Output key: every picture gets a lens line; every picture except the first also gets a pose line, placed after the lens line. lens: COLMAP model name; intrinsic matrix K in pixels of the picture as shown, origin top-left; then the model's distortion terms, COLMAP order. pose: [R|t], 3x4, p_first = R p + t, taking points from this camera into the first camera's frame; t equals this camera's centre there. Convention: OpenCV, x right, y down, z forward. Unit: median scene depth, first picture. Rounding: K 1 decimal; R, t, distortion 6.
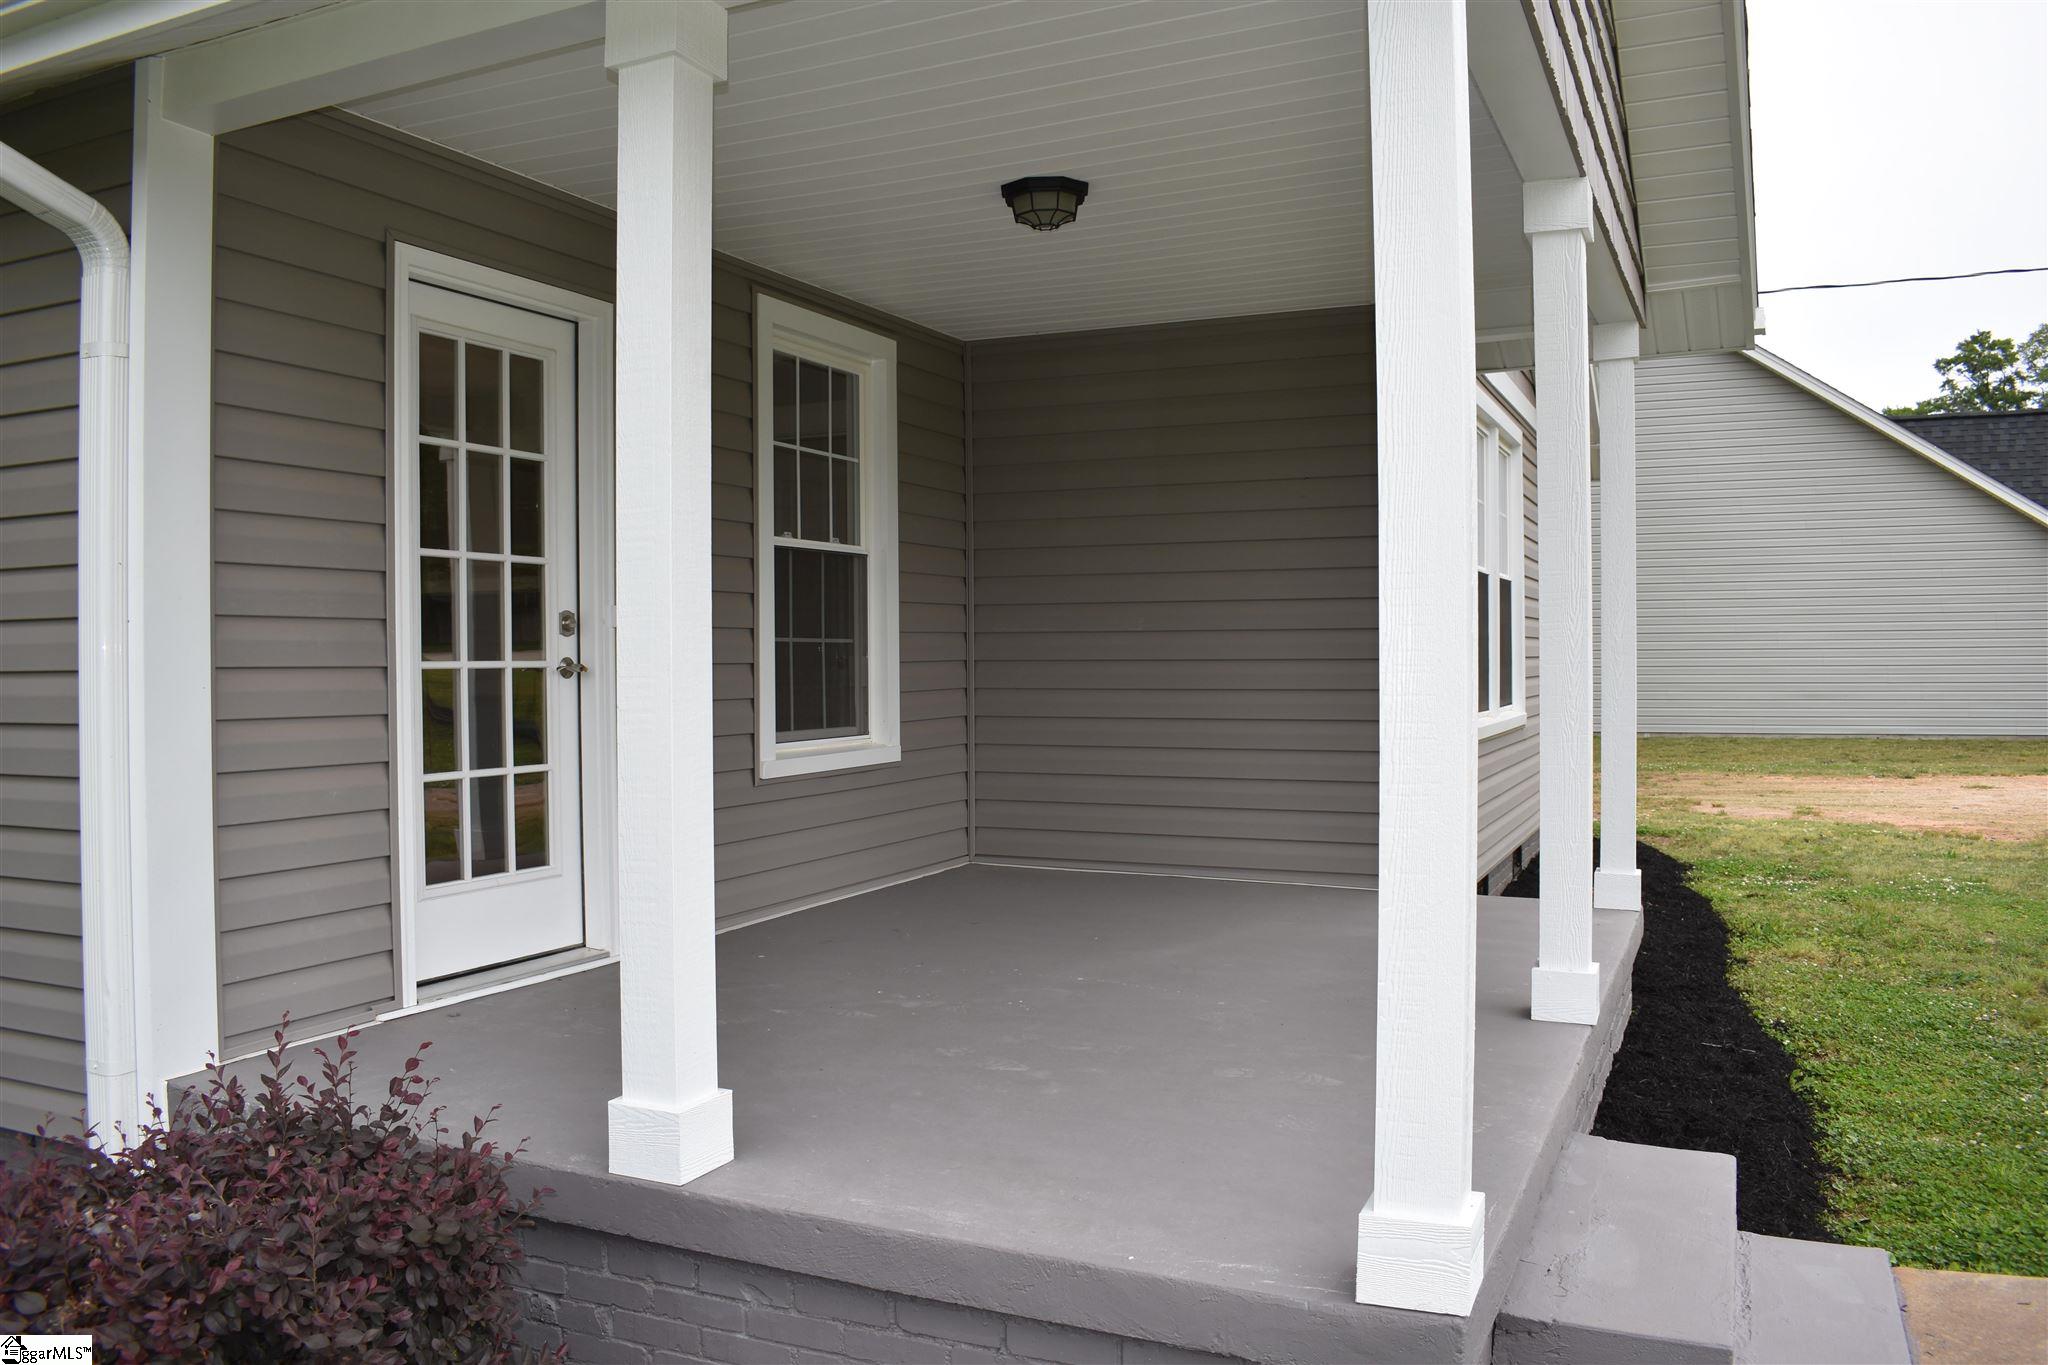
lens RADIAL K [[1594.1, 0, 1030.7], [0, 1594.1, 678.1], [0, 0, 1]] dist [-0.096495, 0.015979]
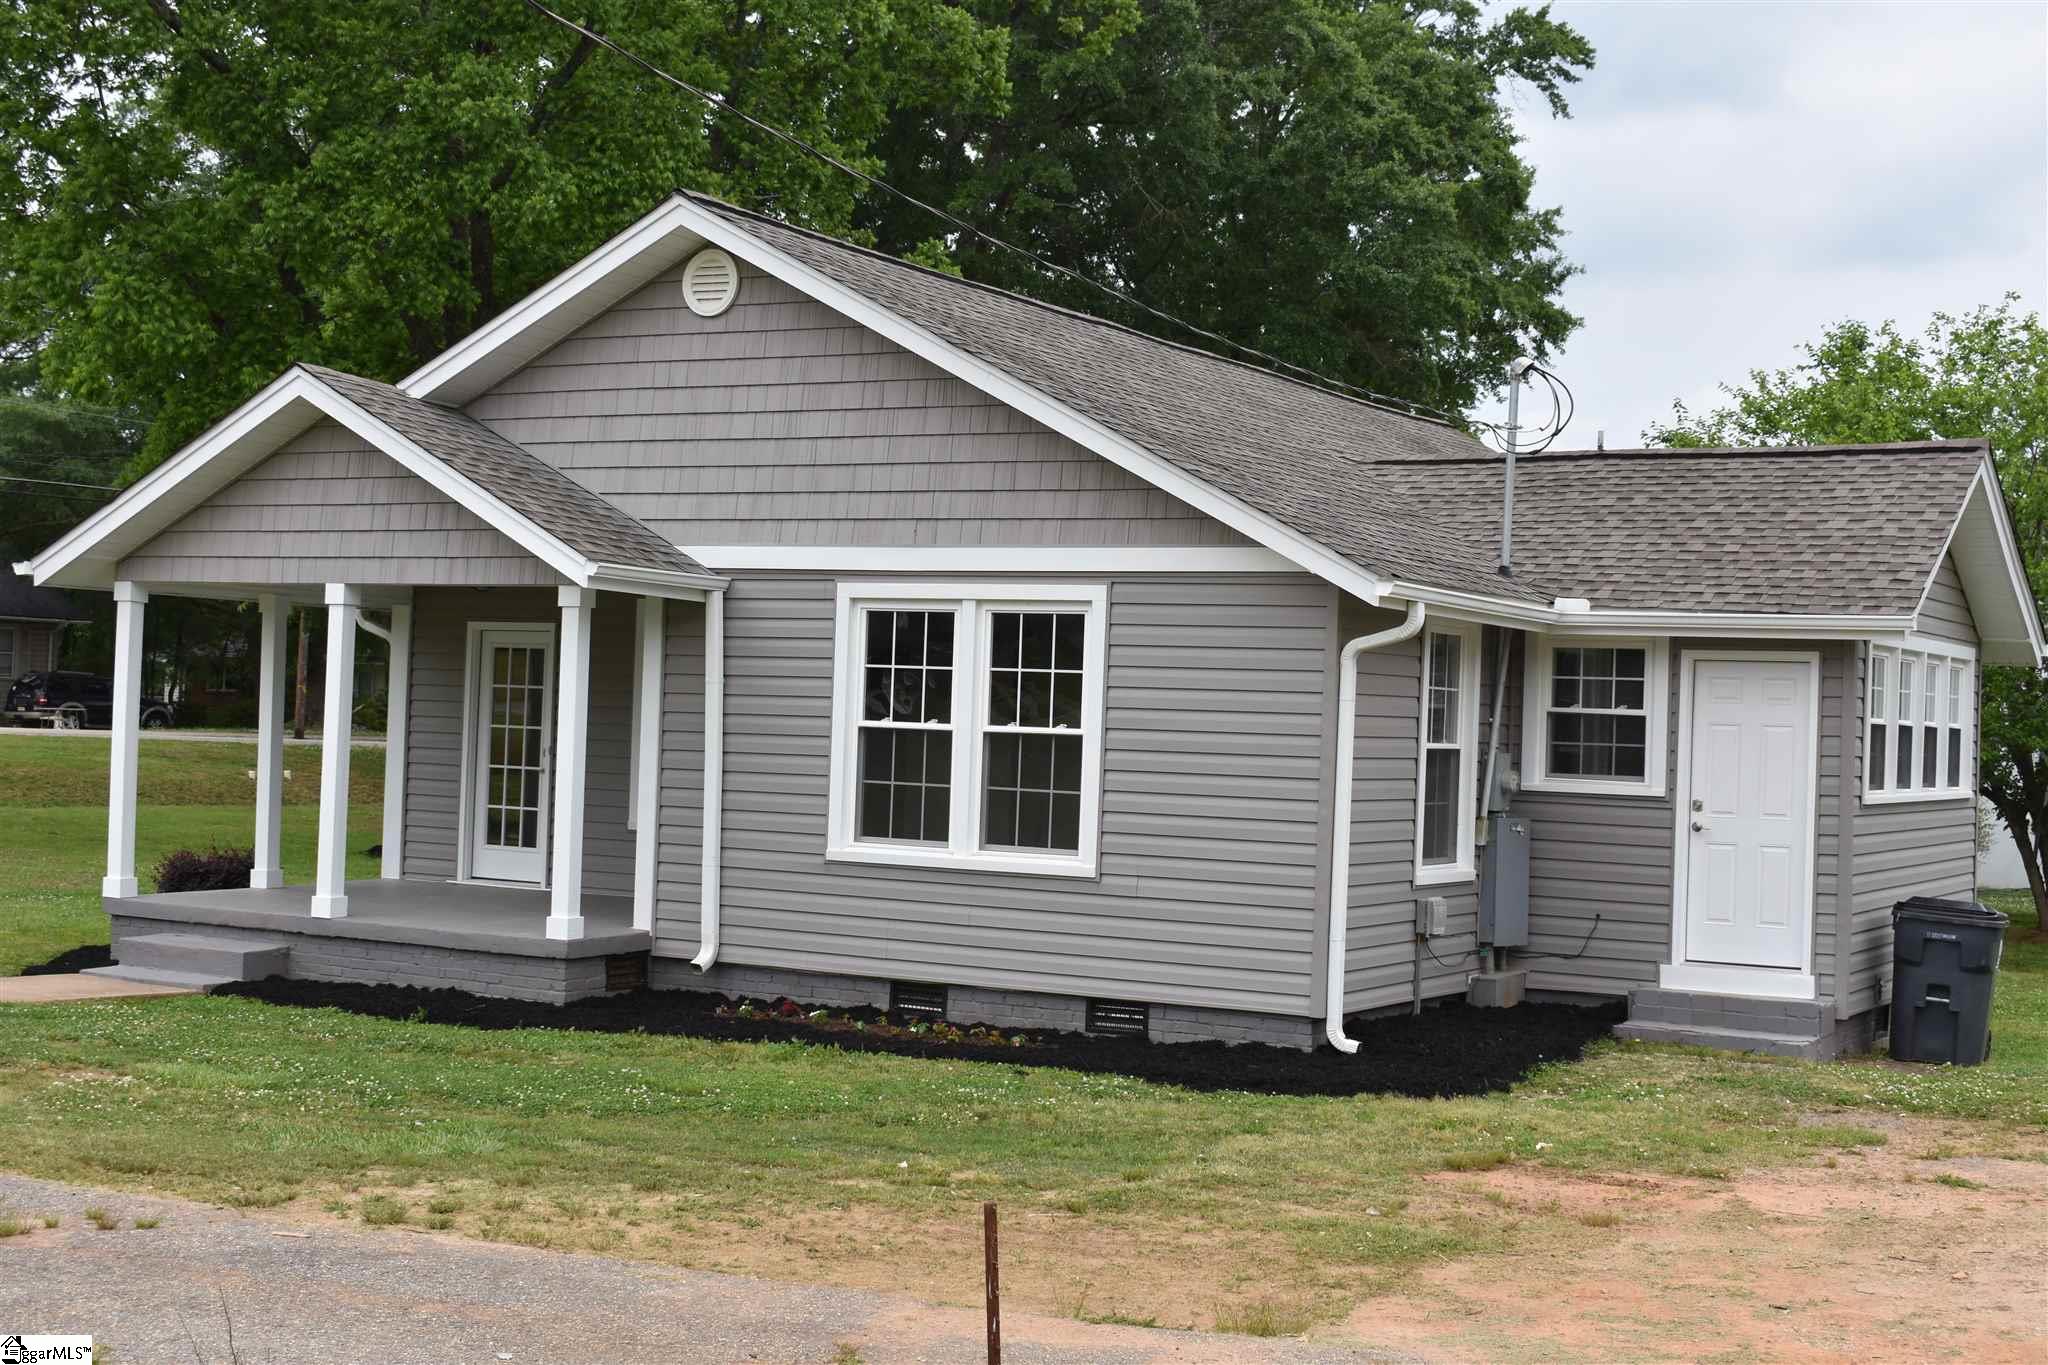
lens RADIAL K [[2748.5, 0, 1026.3], [0, 2748.5, 682.2], [0, 0, 1]] dist [-0.018965, -0.054568]
pose [[-0.090064, -0.005431, -0.995921, 3.224043], [-0.045791, 0.998950, -0.001306, -0.142089], [0.994883, 0.045486, -0.090218, 1.744904]]
